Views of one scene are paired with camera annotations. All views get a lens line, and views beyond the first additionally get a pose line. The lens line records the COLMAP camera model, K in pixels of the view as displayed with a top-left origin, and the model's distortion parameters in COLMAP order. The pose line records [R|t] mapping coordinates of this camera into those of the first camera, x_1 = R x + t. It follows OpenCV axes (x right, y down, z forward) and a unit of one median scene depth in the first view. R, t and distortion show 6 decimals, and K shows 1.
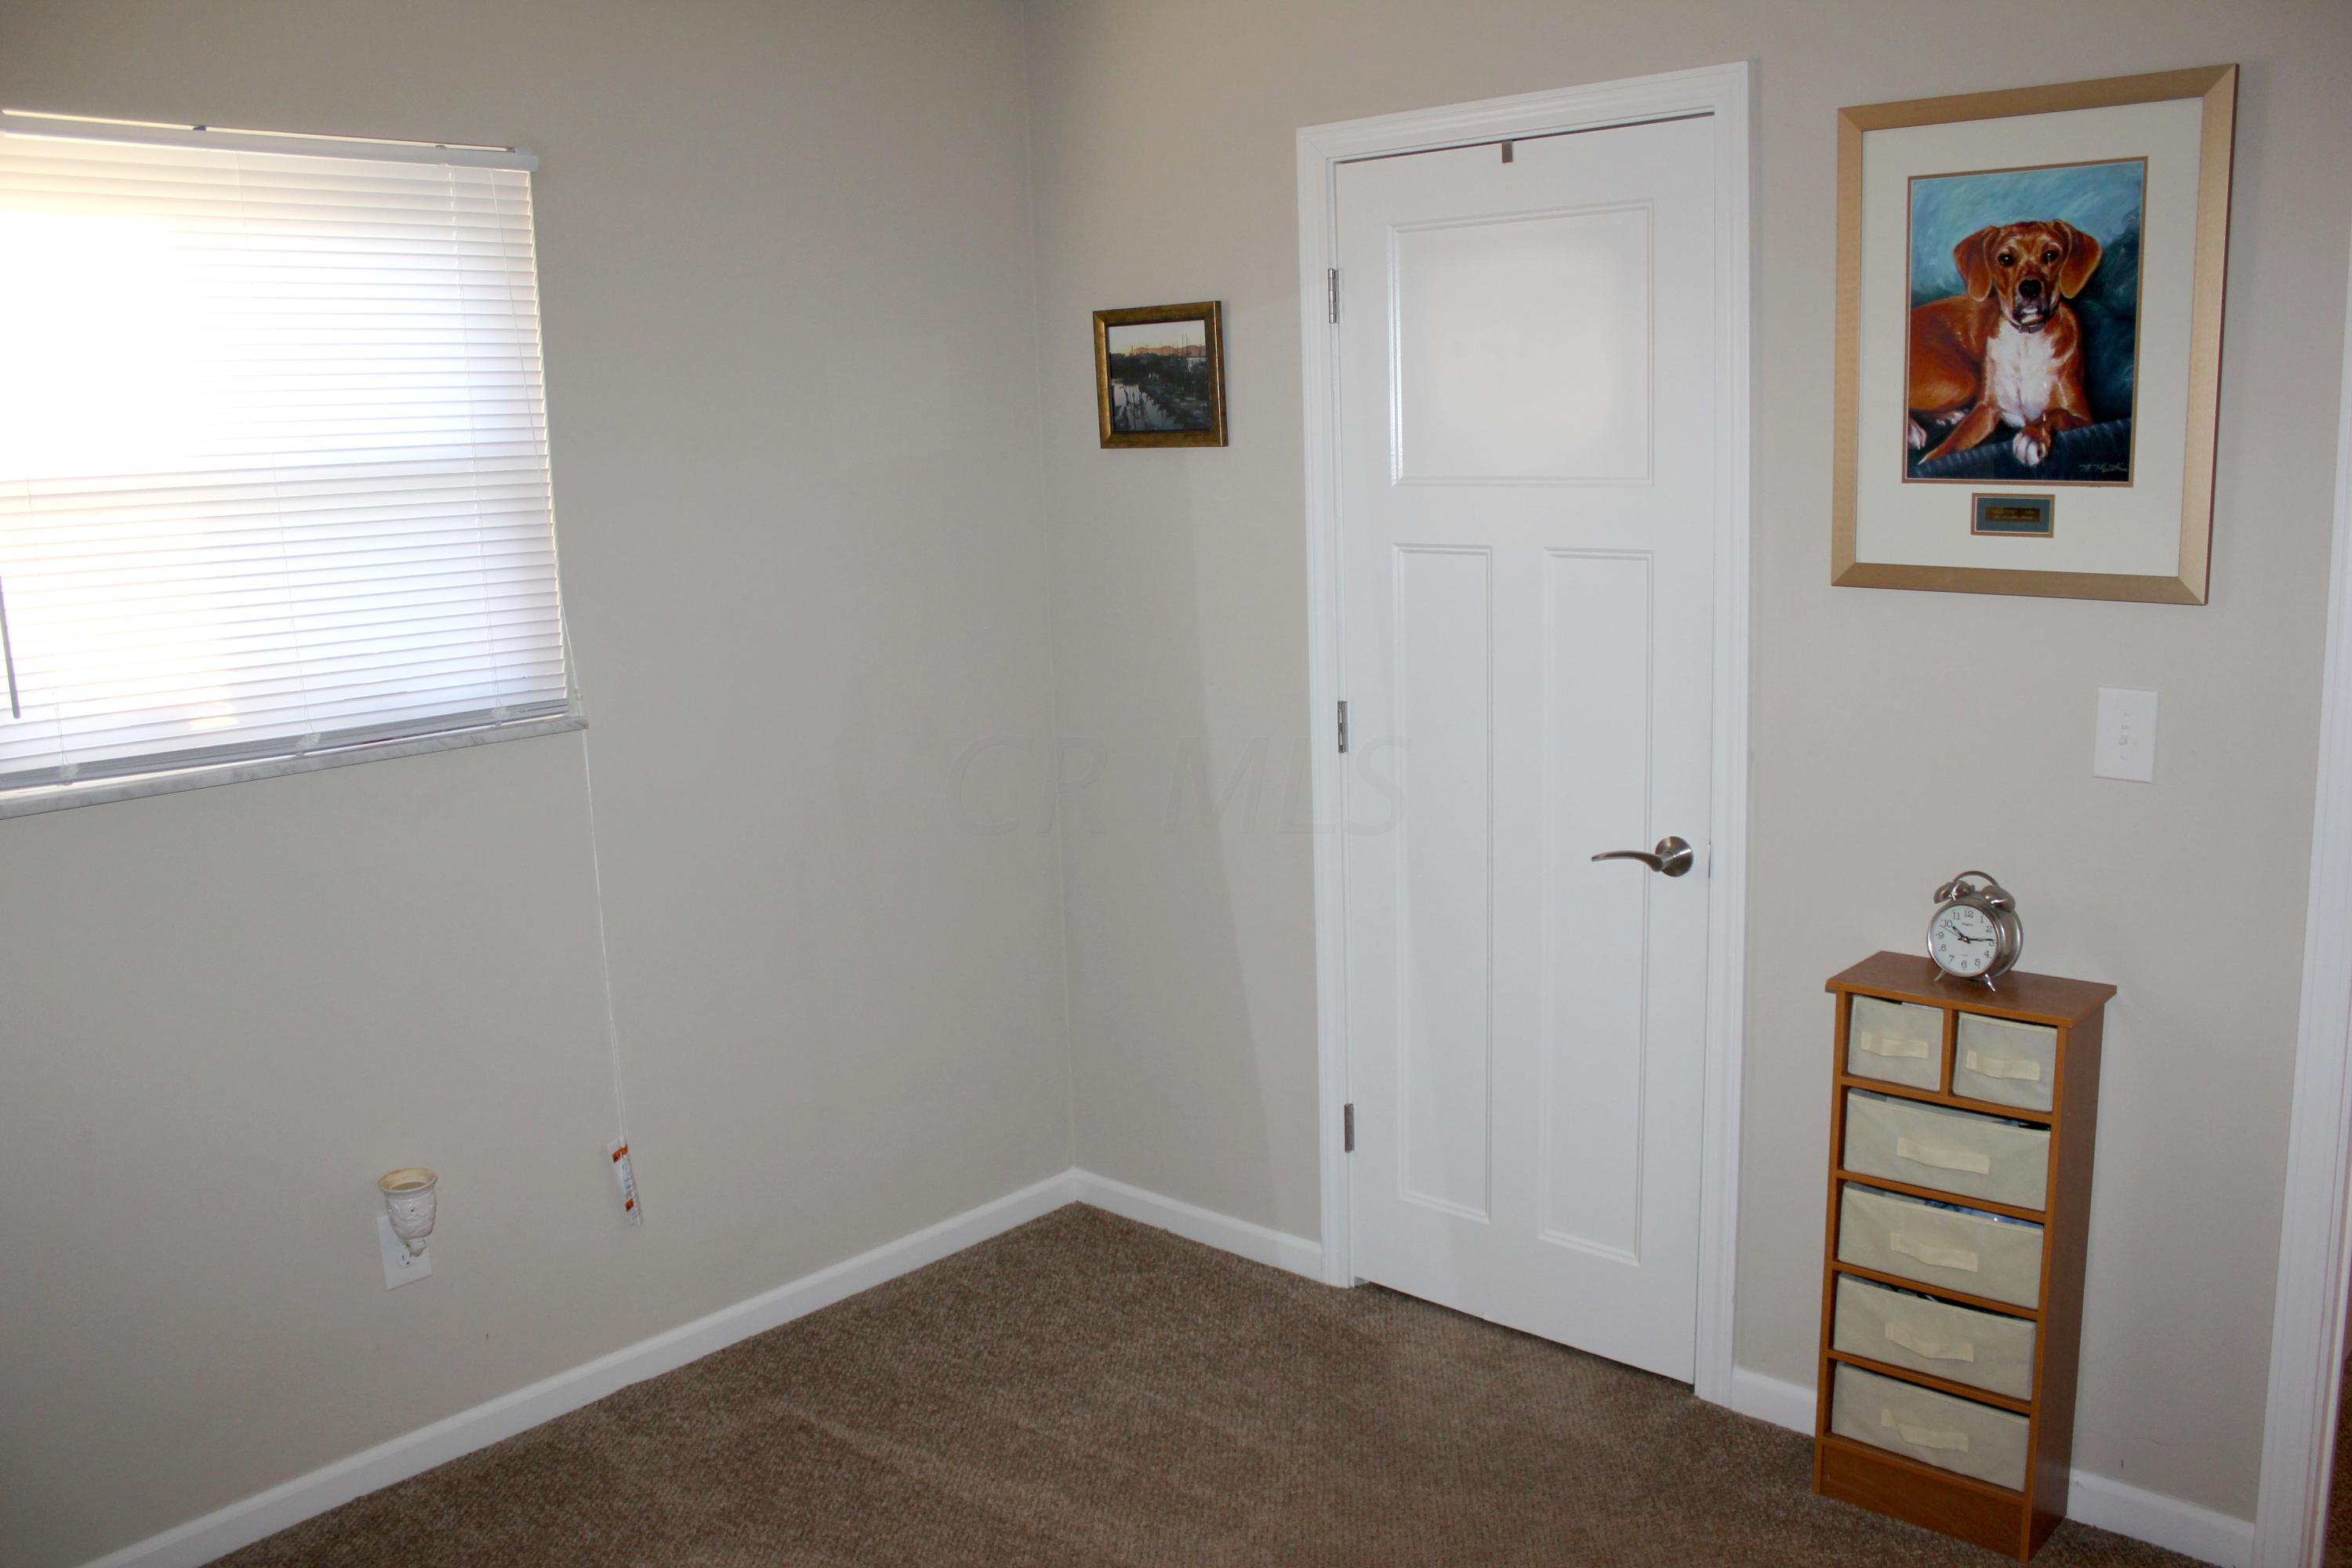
lens RADIAL K [[1970.9, 0, 1176.0], [0, 1970.9, 784.0], [0, 0, 1]] dist [-0.174470, 0.174701]
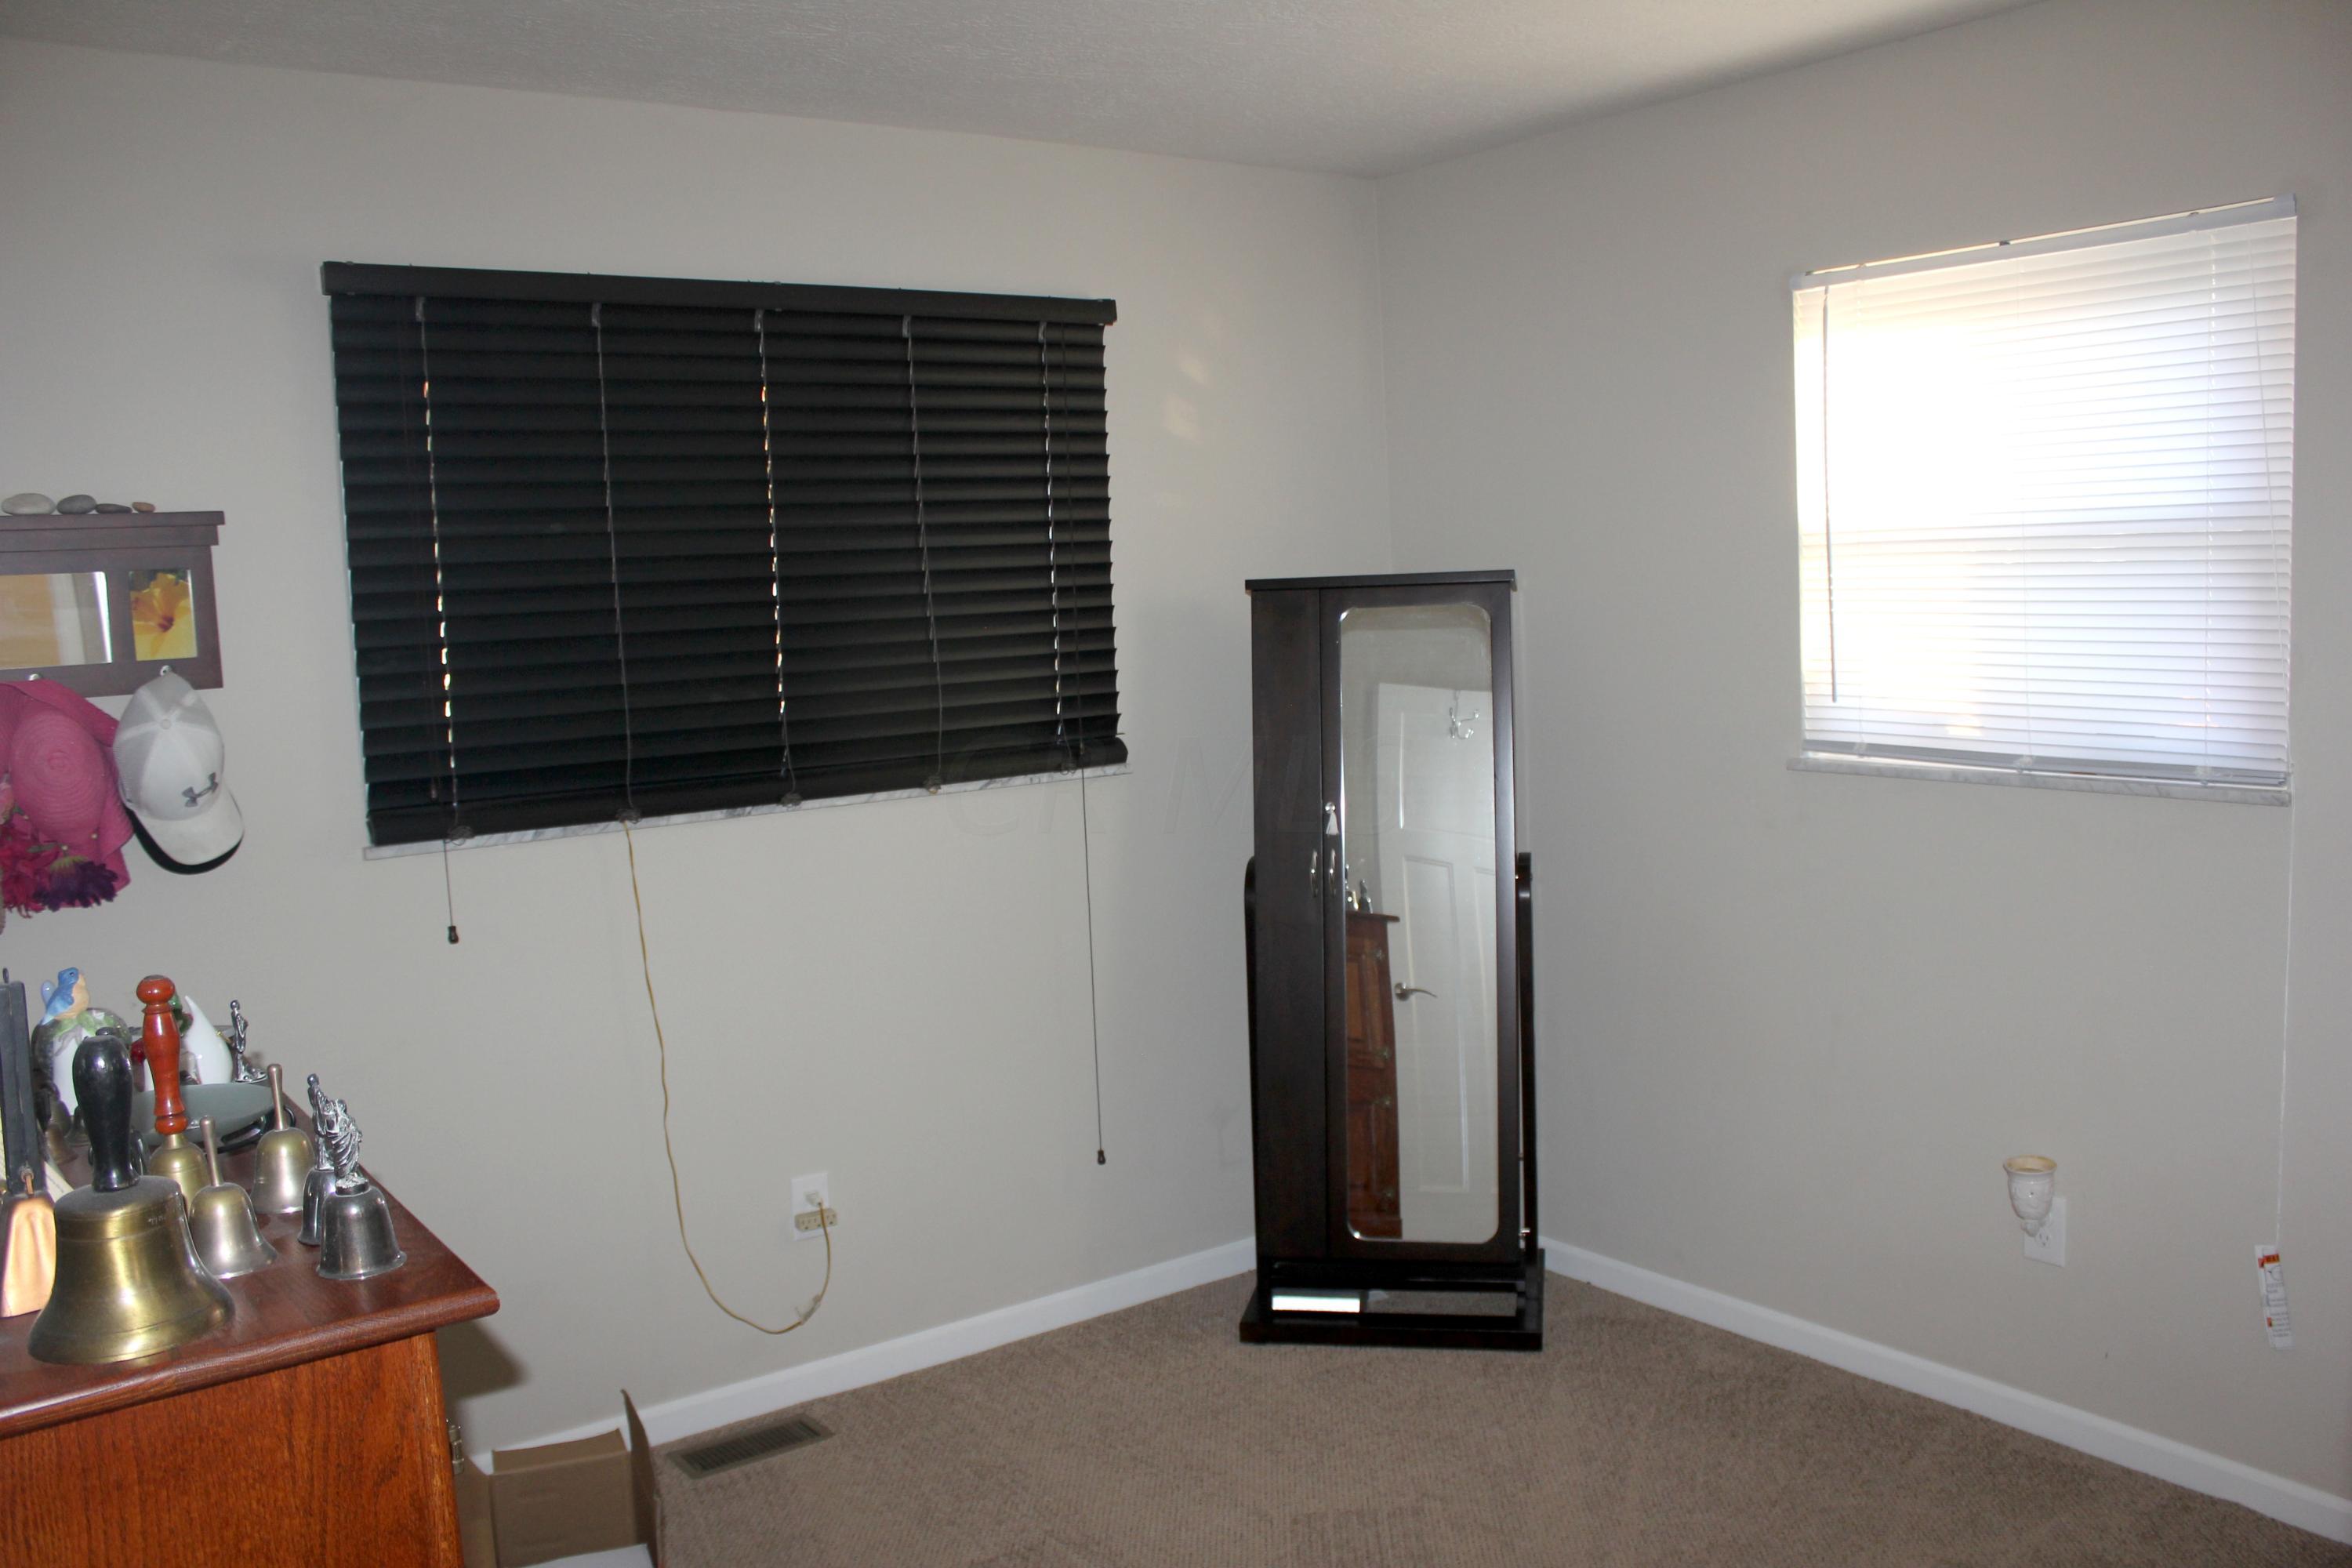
lens RADIAL K [[1970.9, 0, 1176.0], [0, 1970.9, 784.0], [0, 0, 1]] dist [-0.174470, 0.174701]
pose [[-0.206906, 0.149468, -0.966876, 0.728749], [-0.125911, 0.975975, 0.177819, -0.141364], [0.970225, 0.158532, -0.183116, 0.676168]]
